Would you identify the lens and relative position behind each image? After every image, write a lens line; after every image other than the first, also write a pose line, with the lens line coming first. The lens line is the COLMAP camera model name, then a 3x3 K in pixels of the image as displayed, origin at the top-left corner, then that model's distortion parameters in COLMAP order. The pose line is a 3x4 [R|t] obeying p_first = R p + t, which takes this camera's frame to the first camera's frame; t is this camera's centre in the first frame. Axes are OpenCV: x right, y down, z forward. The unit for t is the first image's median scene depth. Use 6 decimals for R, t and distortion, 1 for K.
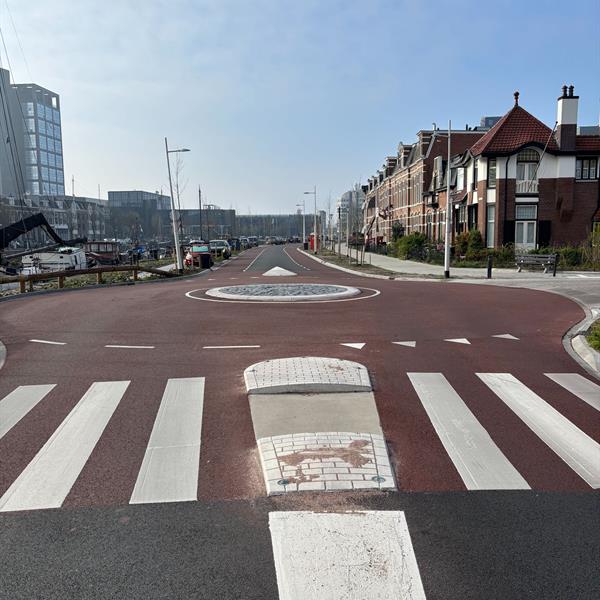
lens RADIAL K [[601.3, 0, 301.5], [0, 601.3, 305.9], [0, 0, 1]] dist [0.061459, -0.046469]
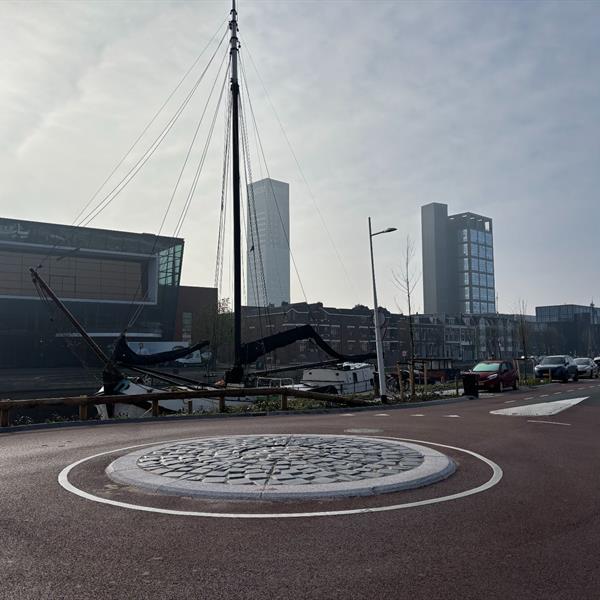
lens RADIAL K [[603.3, 0, 283.0], [0, 603.3, 297.0], [0, 0, 1]] dist [-0.007353, -0.029520]
pose [[0.741161, -0.060201, -0.668622, 0.074531], [-0.079688, 0.981040, -0.176663, -0.015947], [0.666581, 0.184217, 0.722312, 0.160040]]
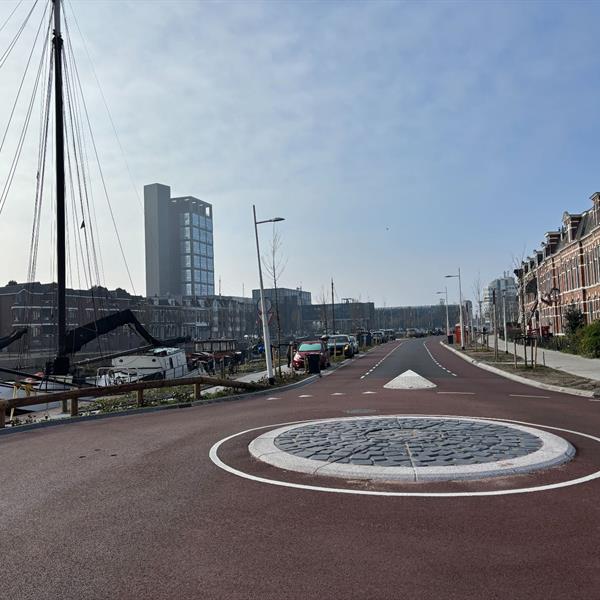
lens RADIAL K [[597.7, 0, 301.8], [0, 597.7, 301.9], [0, 0, 1]] dist [0.209432, -0.566843]
pose [[0.972517, -0.033080, -0.230472, 0.001797], [-0.004200, 0.987202, -0.159419, -0.014558], [0.232796, 0.156005, 0.959931, 0.120743]]
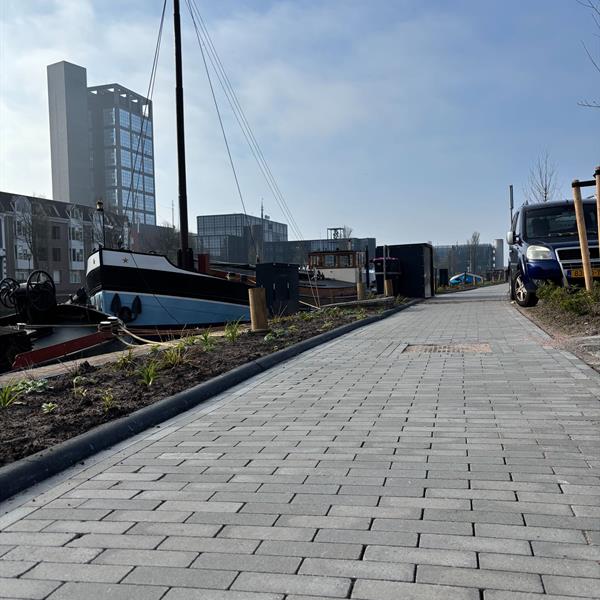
lens RADIAL K [[601.3, 0, 301.5], [0, 601.3, 305.9], [0, 0, 1]] dist [0.061459, -0.046469]
pose [[0.973160, -0.004064, -0.230094, -0.129258], [-0.012639, 0.997391, -0.071074, -0.120855], [0.229783, 0.072075, 0.970569, 1.208768]]
